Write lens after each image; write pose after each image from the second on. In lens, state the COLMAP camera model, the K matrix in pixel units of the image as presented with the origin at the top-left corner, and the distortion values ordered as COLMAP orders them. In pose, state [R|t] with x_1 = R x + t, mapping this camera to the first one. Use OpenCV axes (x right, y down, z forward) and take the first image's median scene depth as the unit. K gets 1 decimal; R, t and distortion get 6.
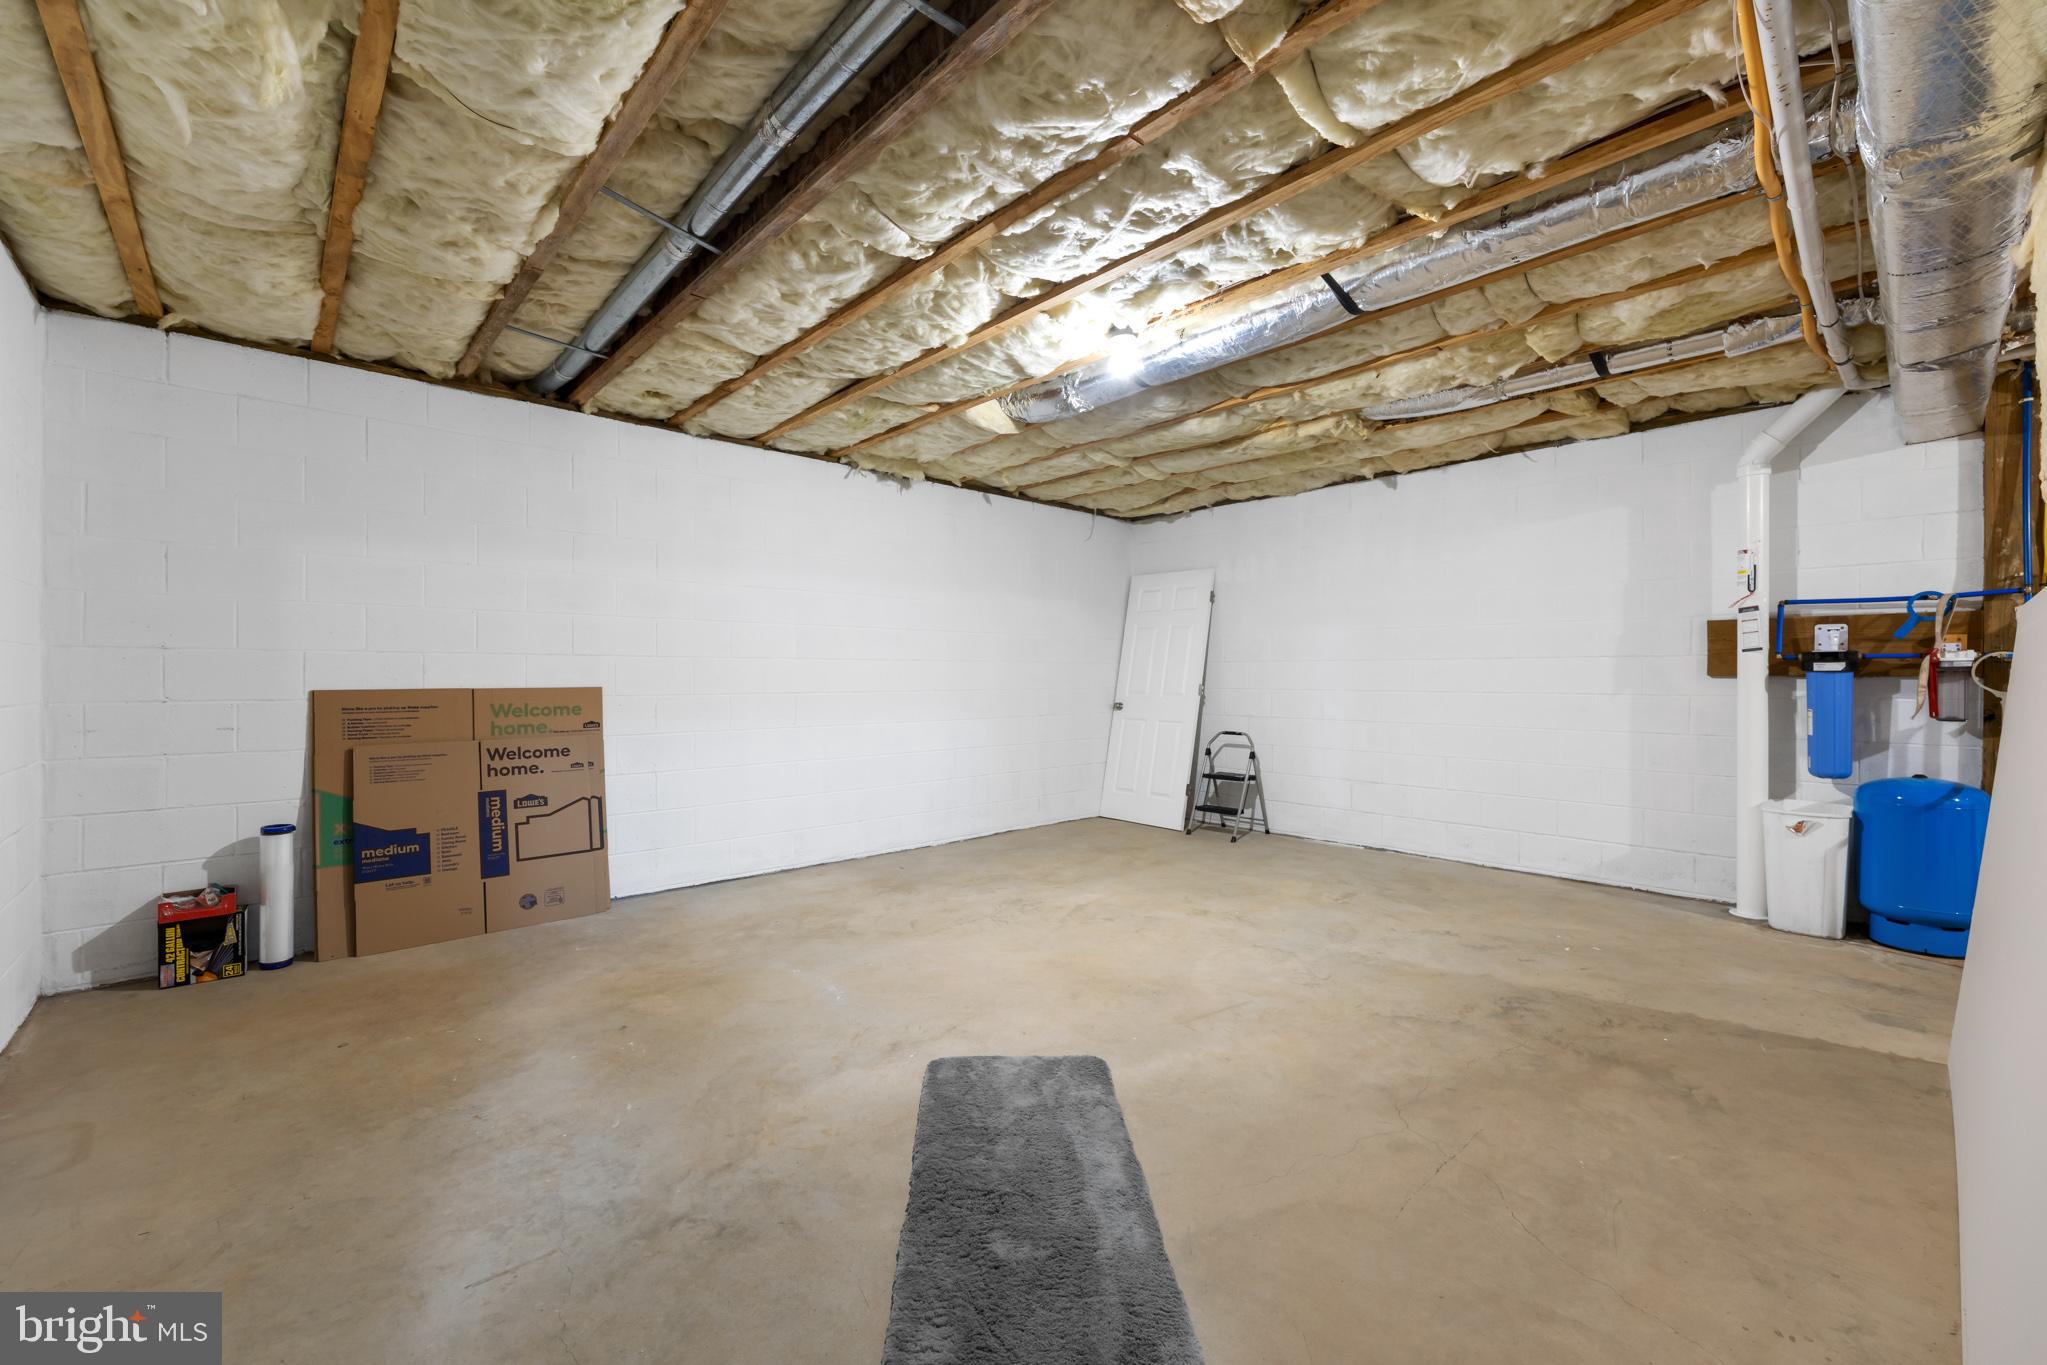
lens RADIAL K [[828.1, 0, 1021.8], [0, 828.1, 683.4], [0, 0, 1]] dist [-0.001442, -0.000108]
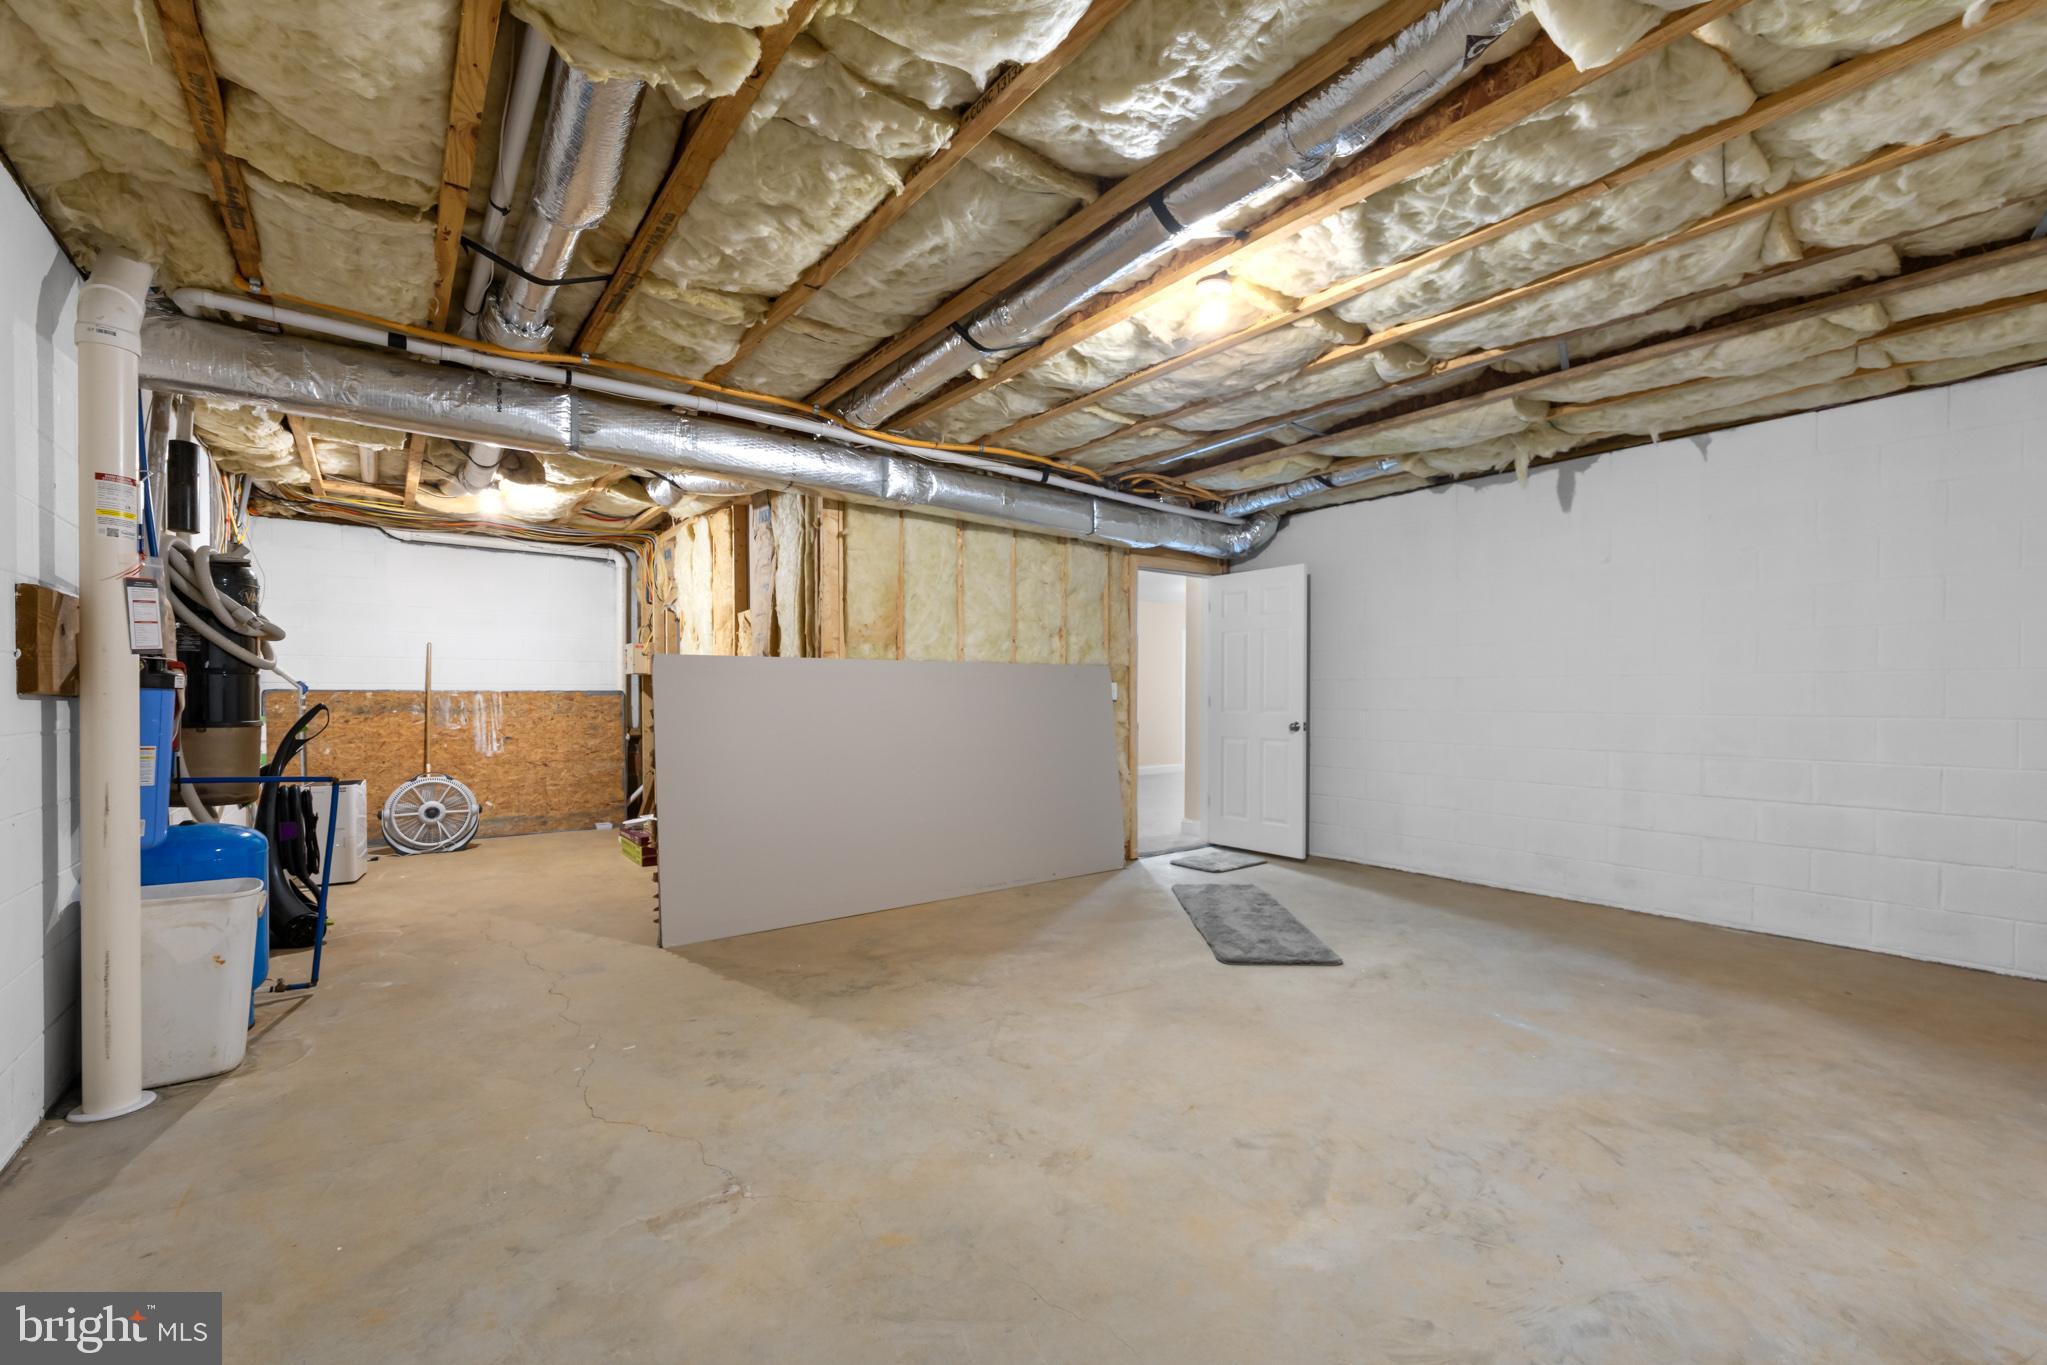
lens RADIAL K [[828.1, 0, 1025.9], [0, 828.1, 692.6], [0, 0, 1]] dist [-0.001442, -0.000108]
pose [[-0.996752, 0.000636, 0.080530, 0.237539], [0.000689, 1.000000, 0.000634, -0.011408], [-0.080529, 0.000688, -0.996752, 1.815716]]
